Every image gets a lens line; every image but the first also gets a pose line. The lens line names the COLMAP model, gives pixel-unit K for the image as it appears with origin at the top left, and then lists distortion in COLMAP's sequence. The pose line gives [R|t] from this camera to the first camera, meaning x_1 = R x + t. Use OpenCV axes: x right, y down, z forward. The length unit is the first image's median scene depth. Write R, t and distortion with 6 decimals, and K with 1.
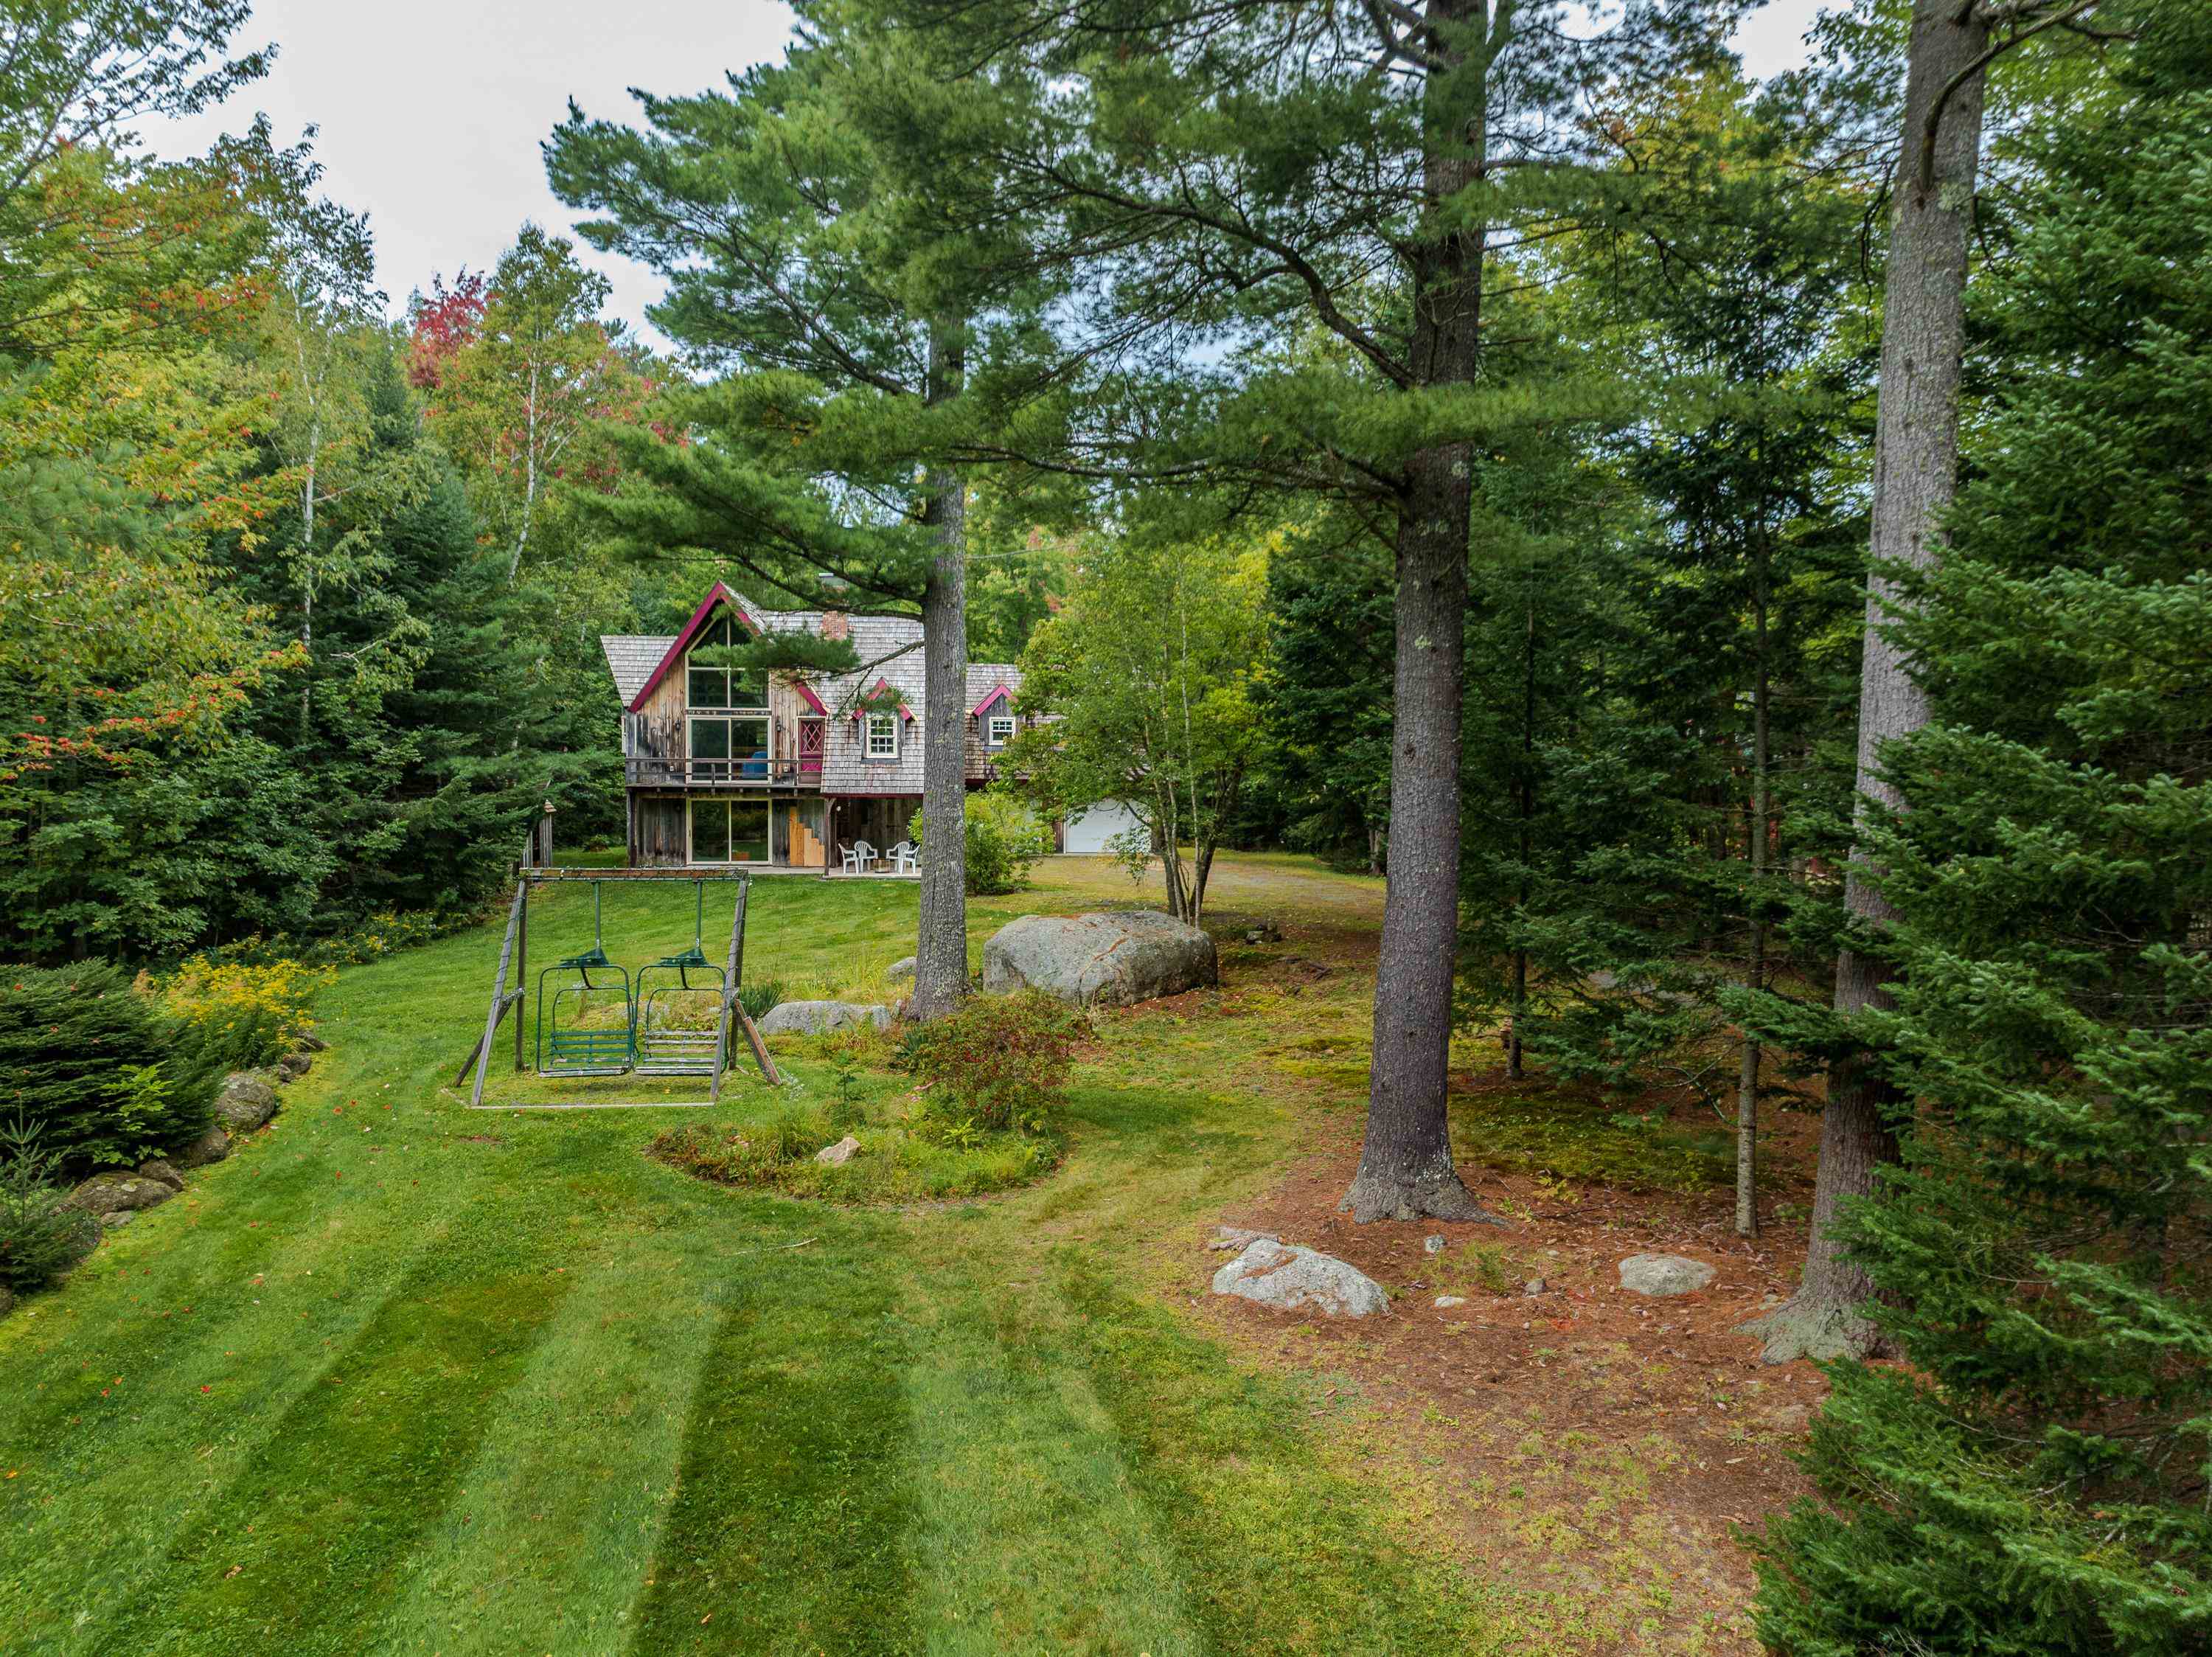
lens RADIAL K [[1549.1, 0, 1122.3], [0, 1549.1, 819.9], [0, 0, 1]] dist [-0.027888, 0.017738]
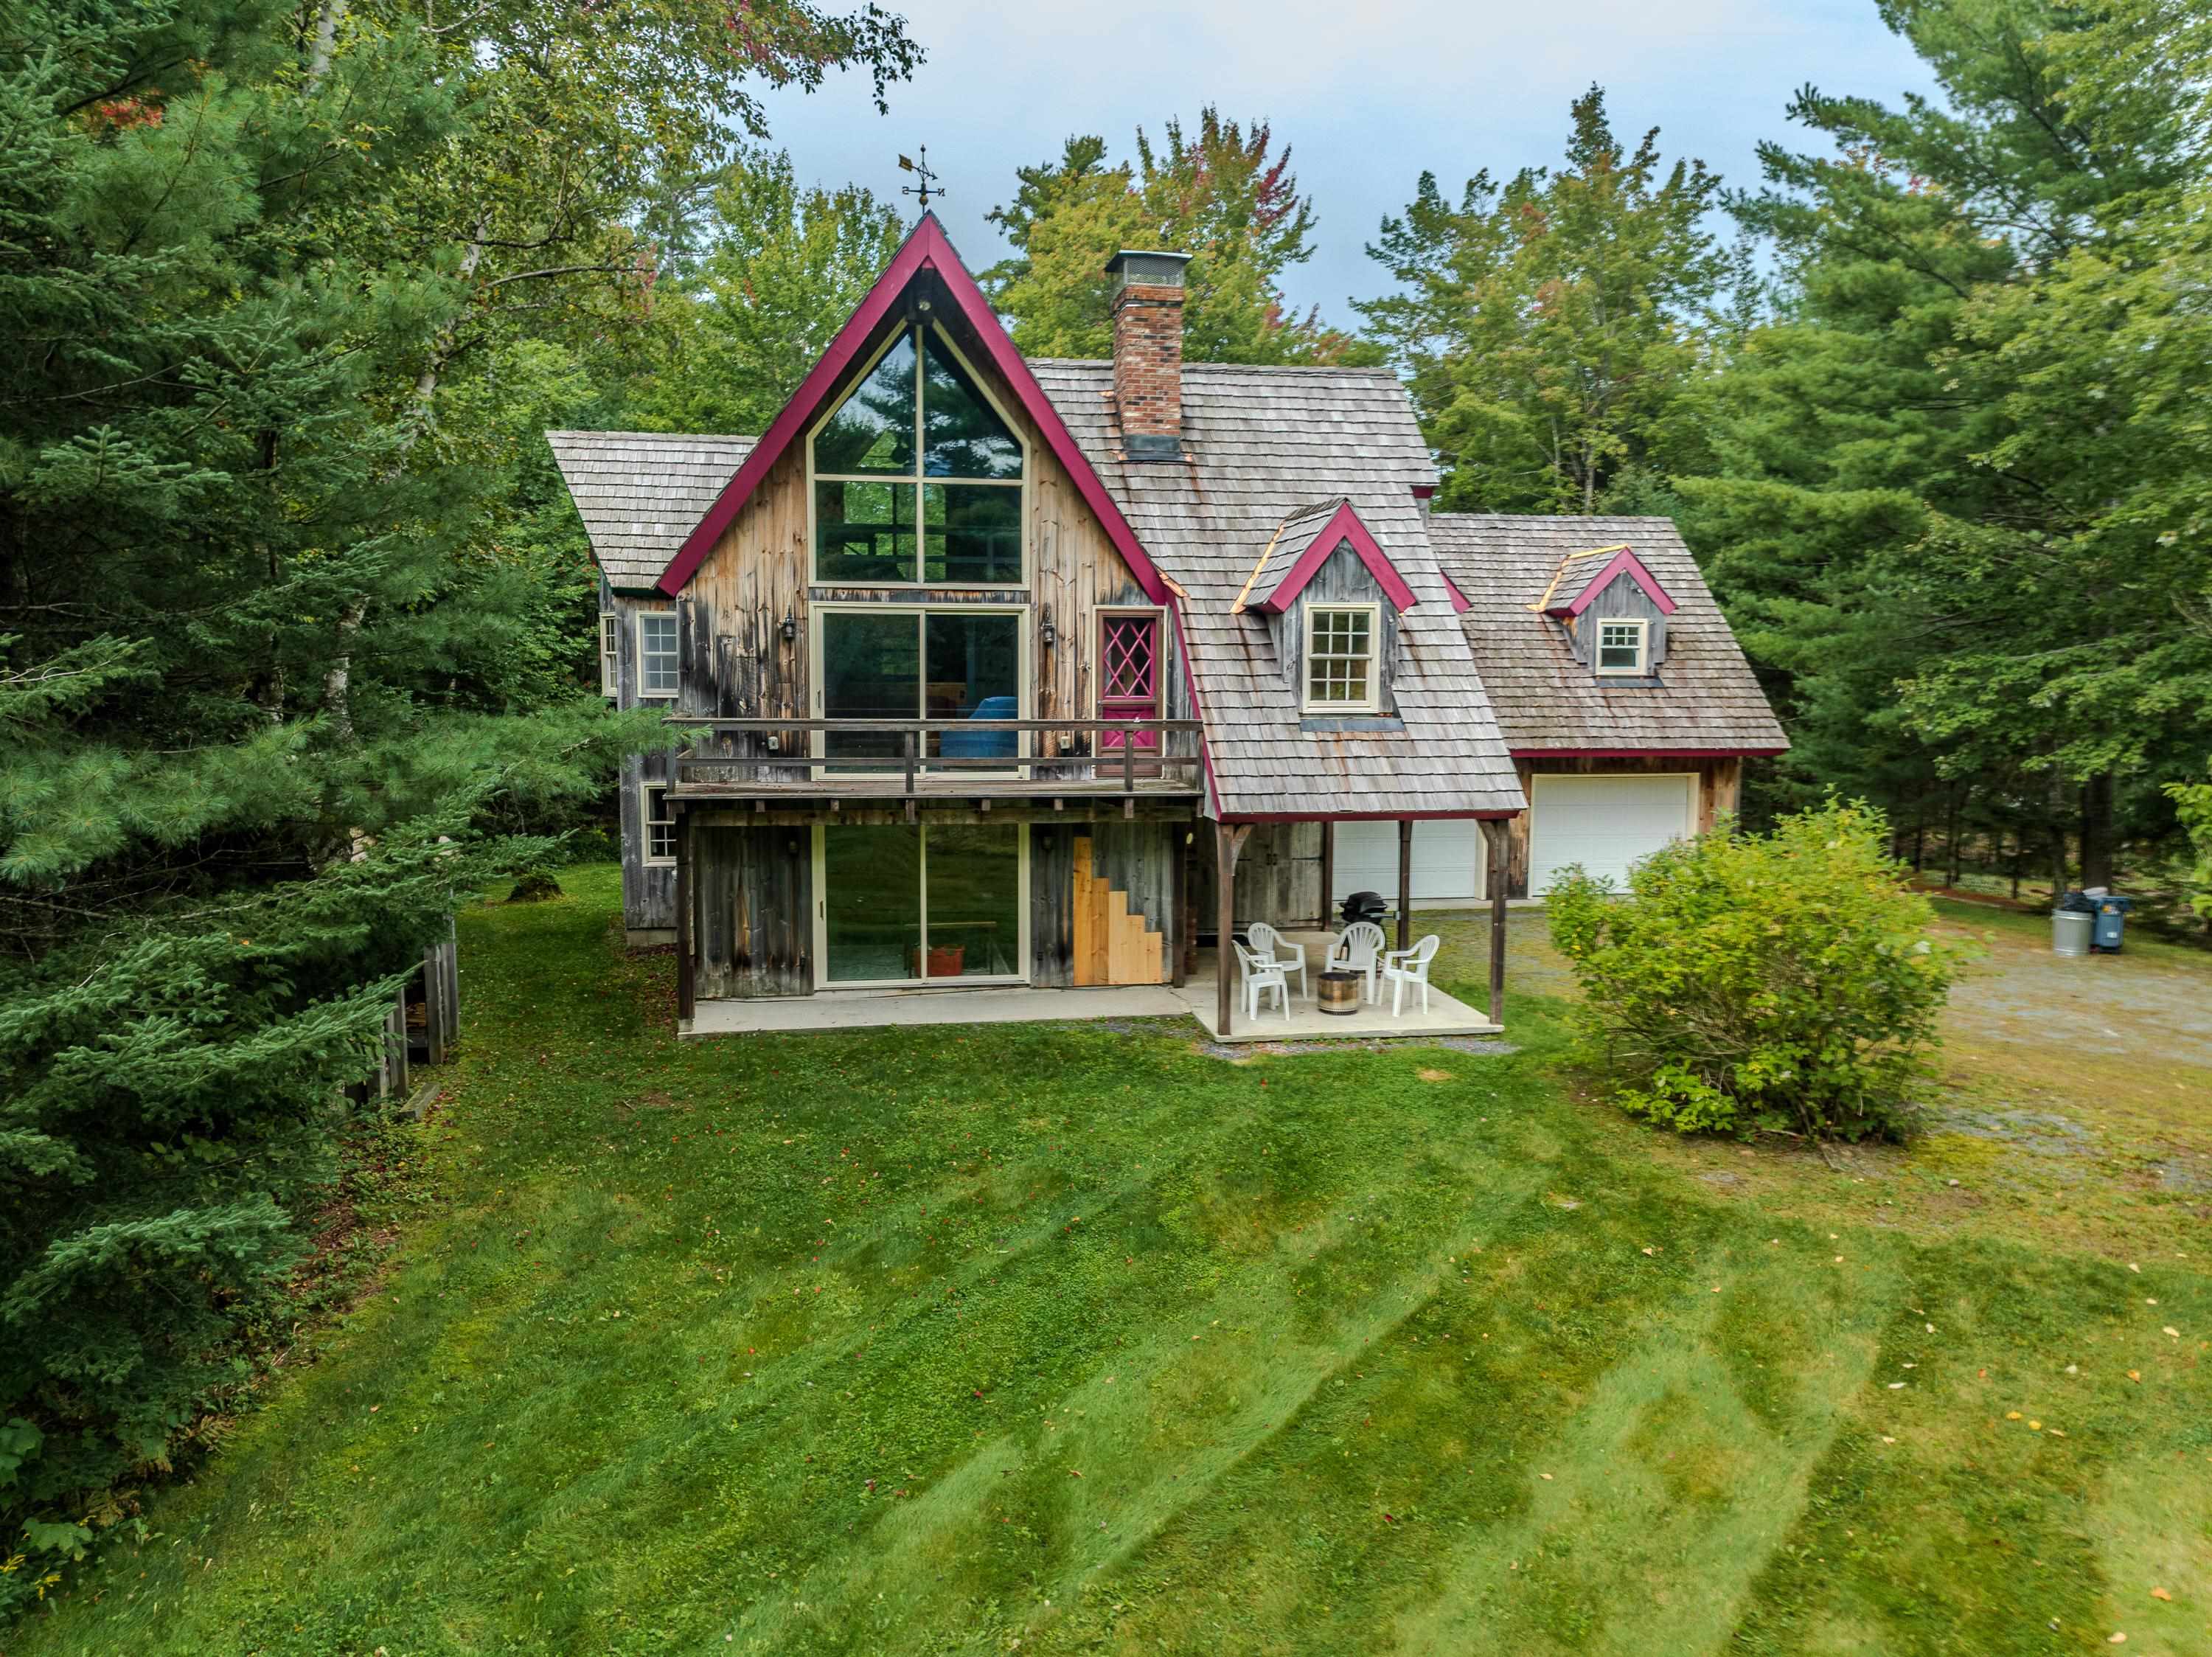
lens RADIAL K [[1549.1, 0, 1113.0], [0, 1549.1, 820.9], [0, 0, 1]] dist [-0.027888, 0.017738]
pose [[0.997430, -0.009751, 0.070976, -0.474537], [0.006228, 0.998745, 0.049695, -0.065380], [-0.071372, -0.049125, 0.996239, 1.239099]]
